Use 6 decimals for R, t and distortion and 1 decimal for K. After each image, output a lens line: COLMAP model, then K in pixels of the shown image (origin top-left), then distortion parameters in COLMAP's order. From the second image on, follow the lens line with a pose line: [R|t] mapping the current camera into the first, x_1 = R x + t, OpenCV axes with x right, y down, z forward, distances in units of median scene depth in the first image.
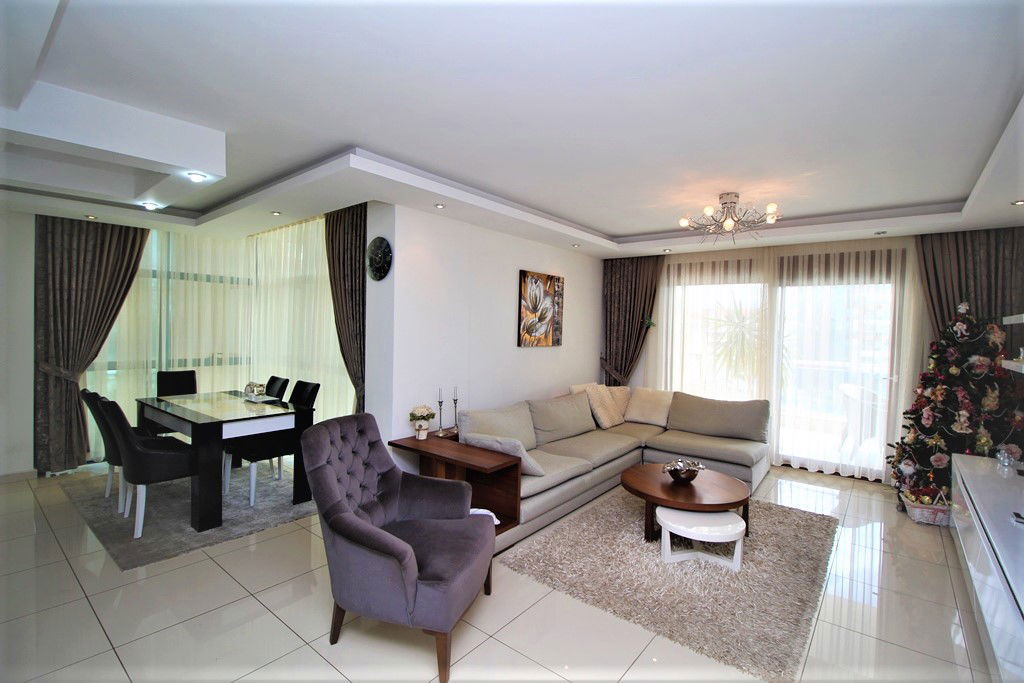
lens RADIAL K [[471.9, 0, 507.9], [0, 471.9, 333.6], [0, 0, 1]] dist [0.019281, -0.021029]
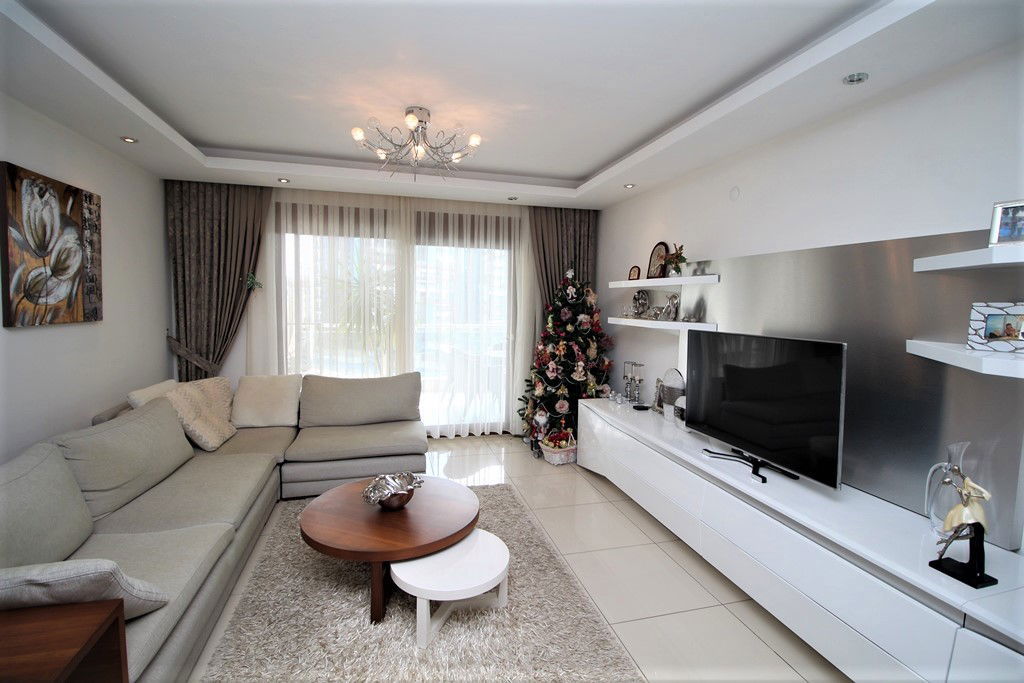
lens RADIAL K [[471.9, 0, 507.9], [0, 471.9, 333.6], [0, 0, 1]] dist [0.019281, -0.021029]
pose [[0.592122, -0.065272, 0.803200, -0.057746], [0.007685, 0.997126, 0.075365, 0.002725], [-0.805811, -0.038453, 0.590922, 0.324281]]
